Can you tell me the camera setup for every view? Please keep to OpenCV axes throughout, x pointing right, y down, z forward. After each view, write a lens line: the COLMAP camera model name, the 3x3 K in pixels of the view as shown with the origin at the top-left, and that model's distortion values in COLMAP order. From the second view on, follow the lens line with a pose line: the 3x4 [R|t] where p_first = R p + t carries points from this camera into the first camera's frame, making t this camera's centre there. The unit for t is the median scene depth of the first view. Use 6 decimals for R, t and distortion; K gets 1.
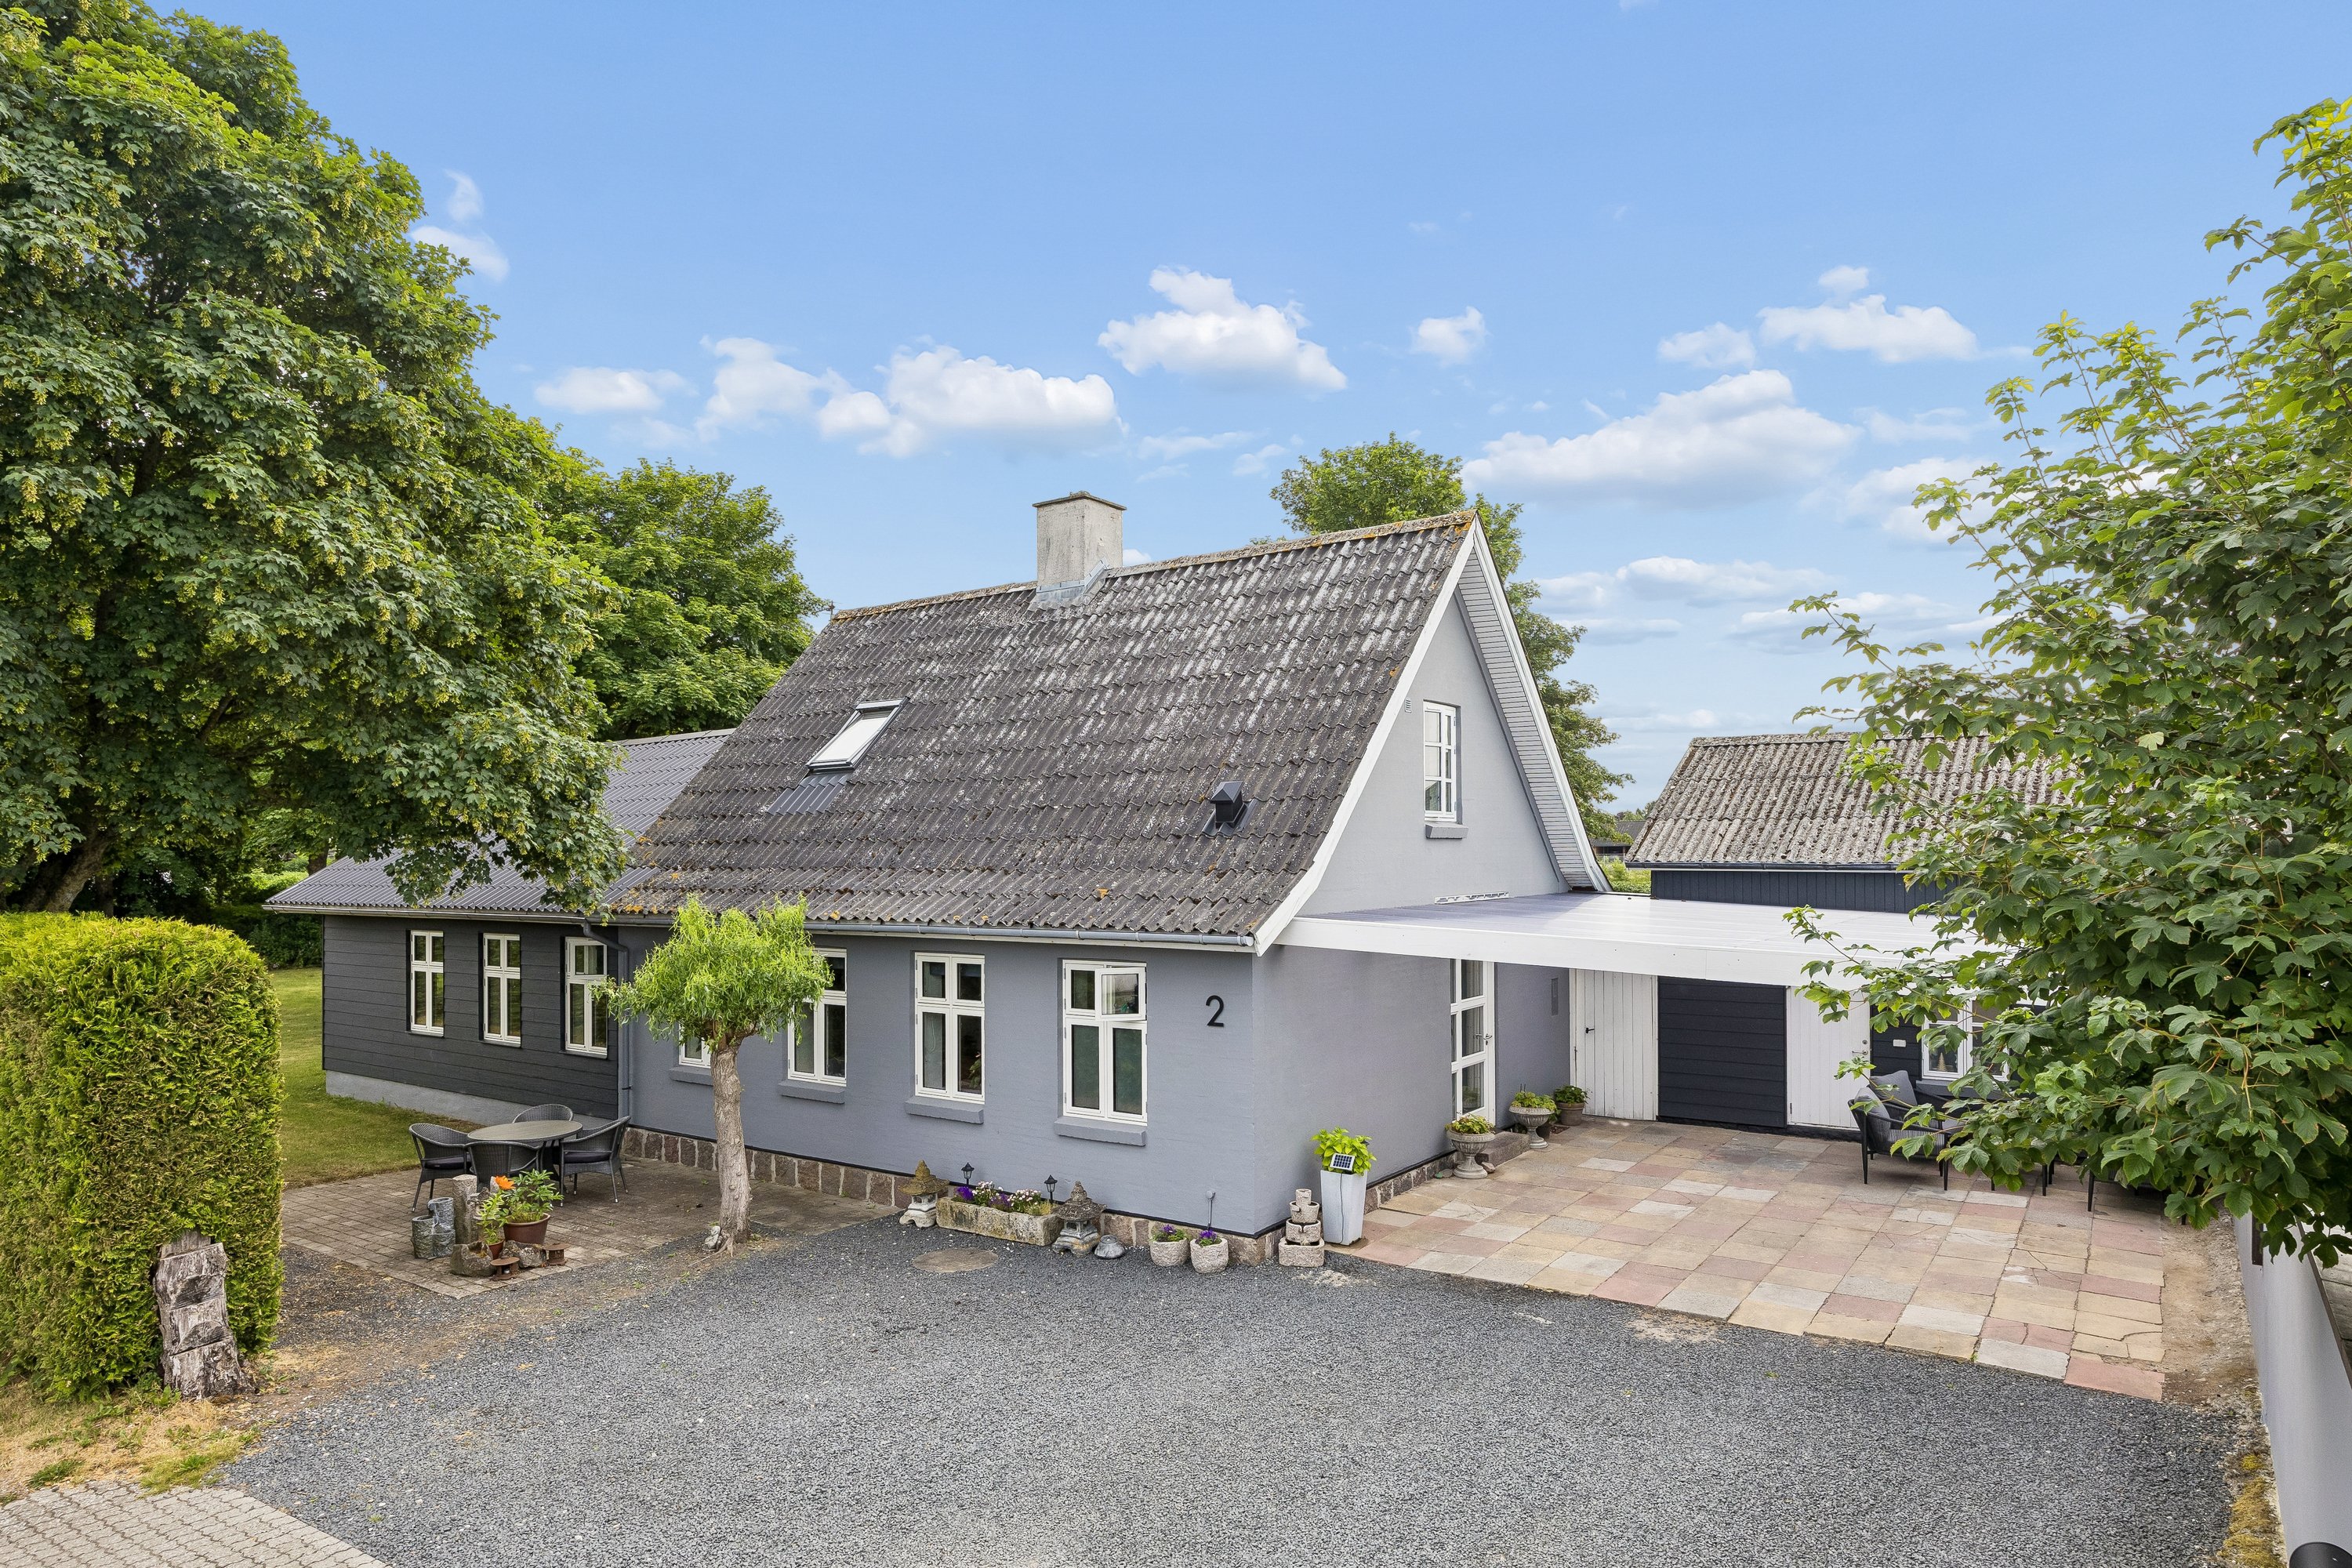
lens RADIAL K [[1465.9, 0, 1176.0], [0, 1465.9, 784.0], [0, 0, 1]] dist [0.002496, 0.000420]
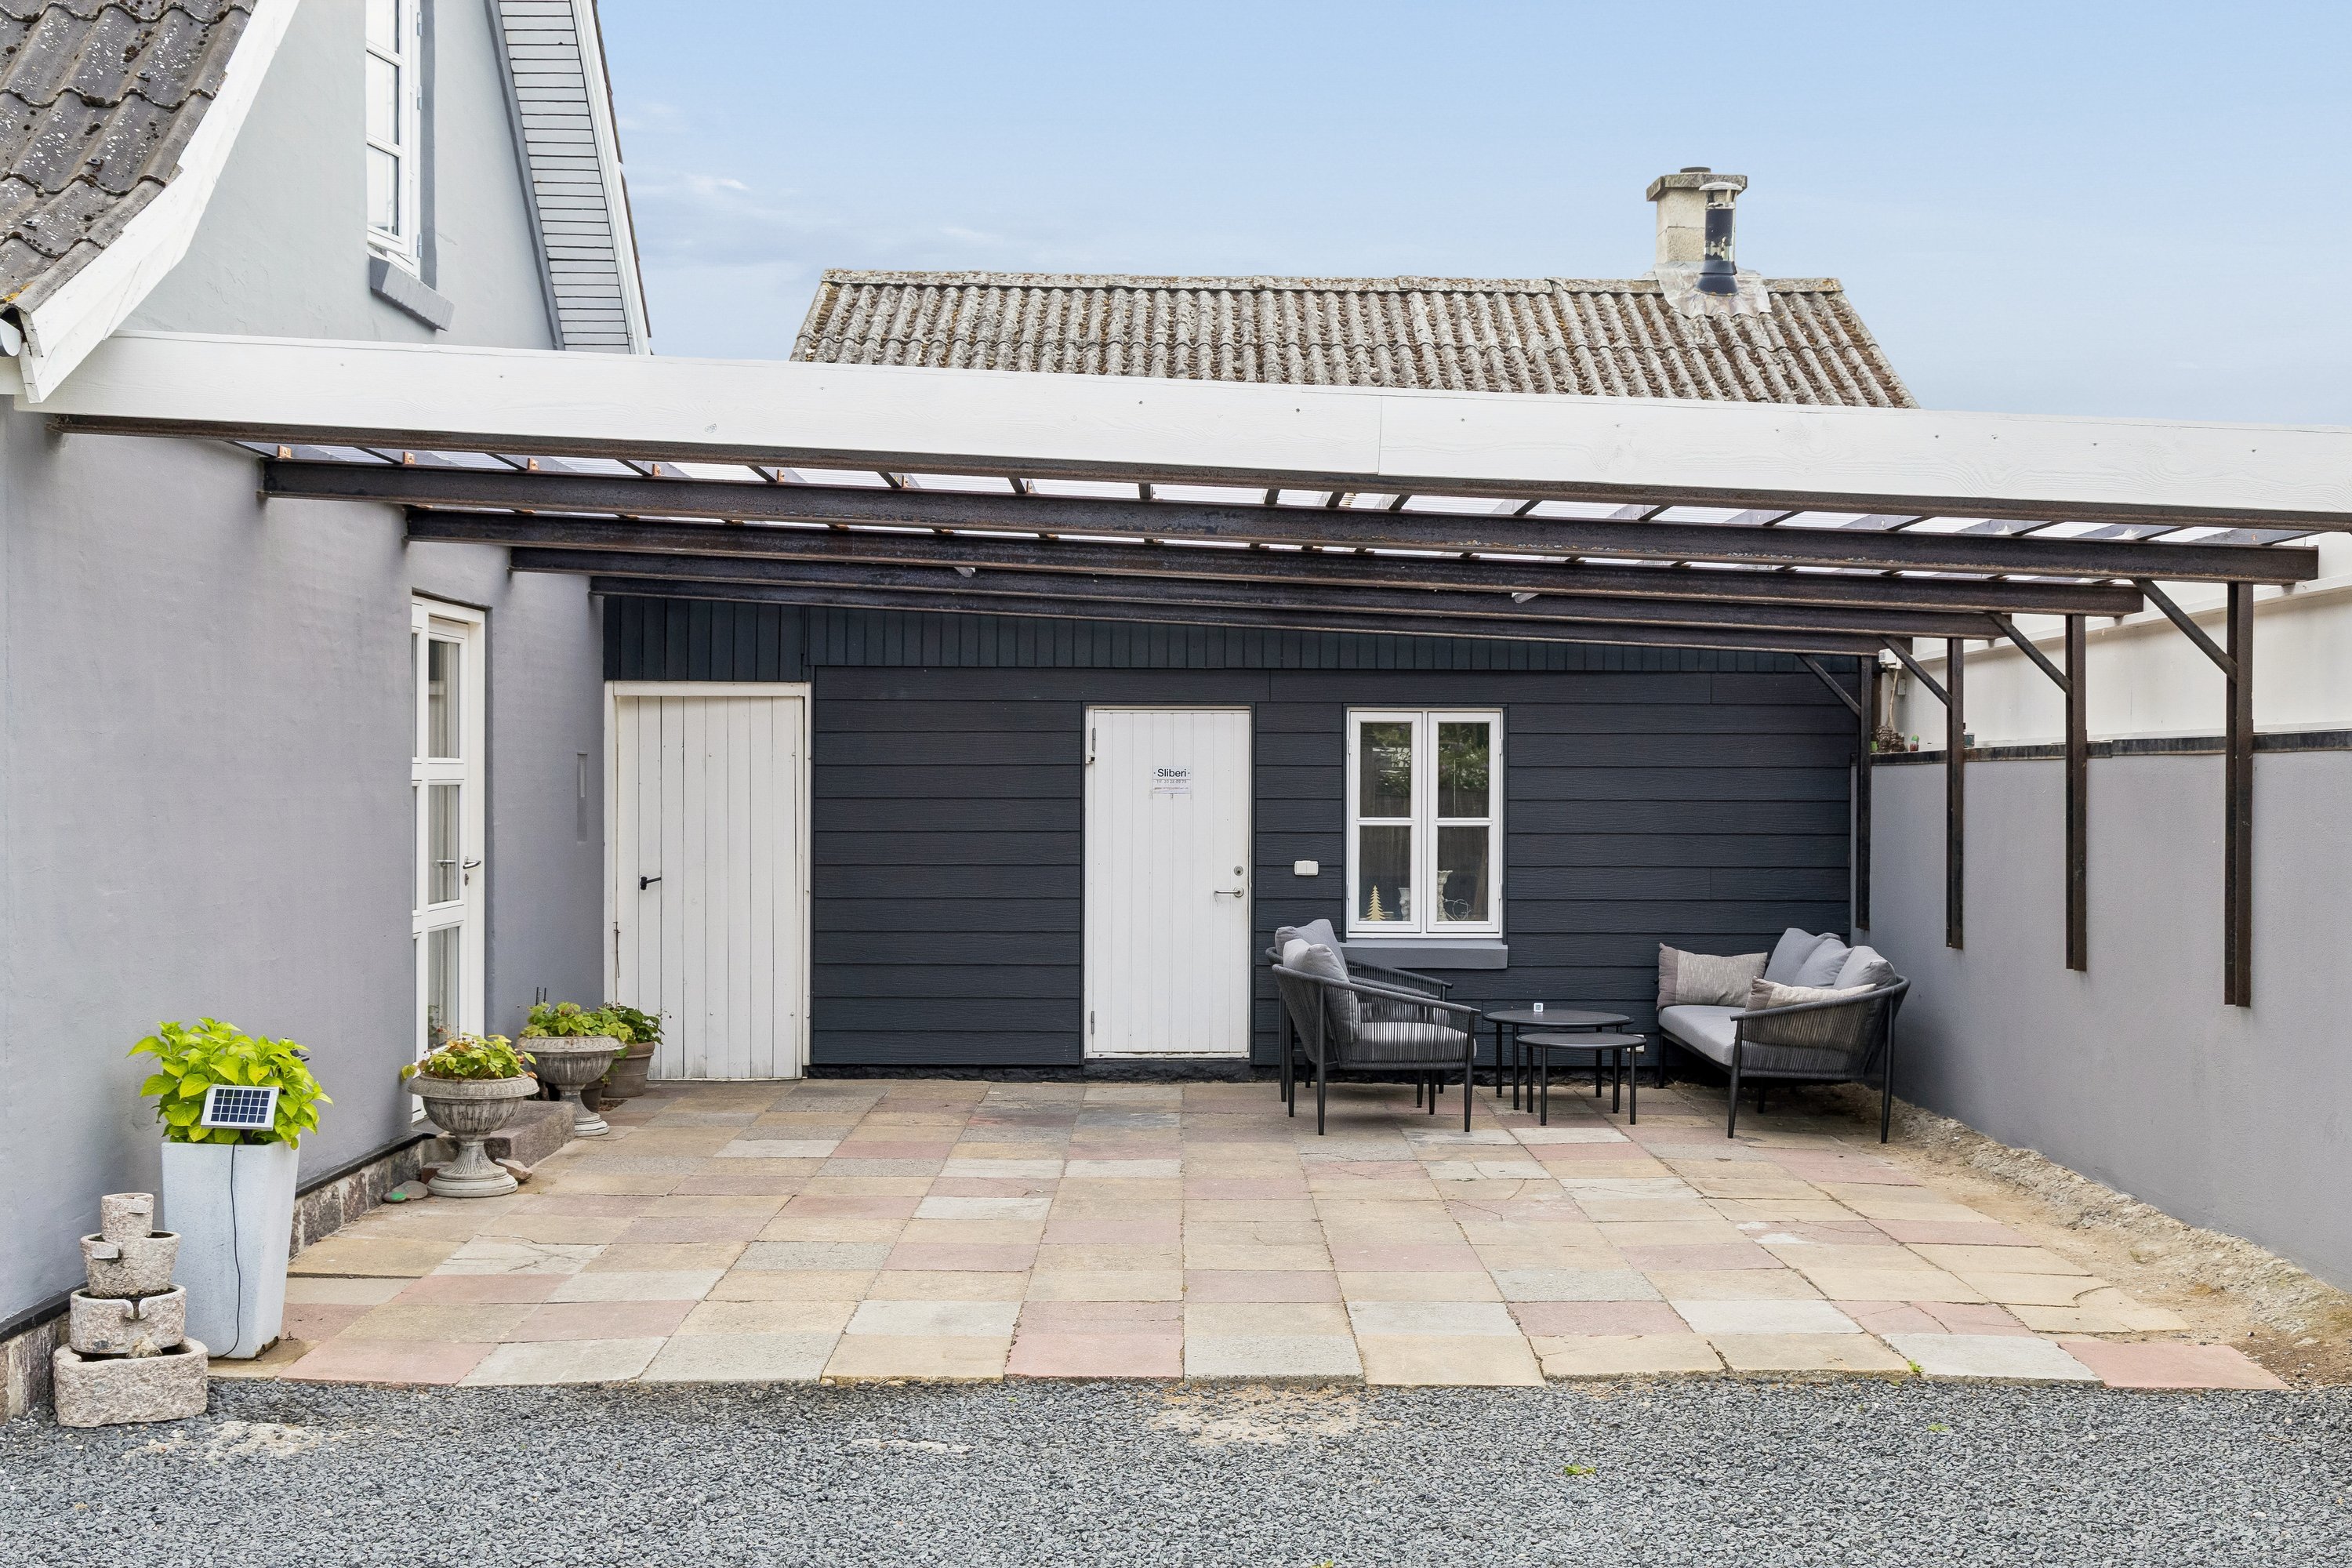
lens RADIAL K [[2708.9, 0, 1176.0], [0, 2708.9, 784.0], [0, 0, 1]] dist [-0.006742, 0.000111]
pose [[0.813736, 0.010994, 0.581131, -0.060588], [-0.028506, 0.999373, 0.021010, 0.145317], [-0.580535, -0.033662, 0.813539, 0.337325]]
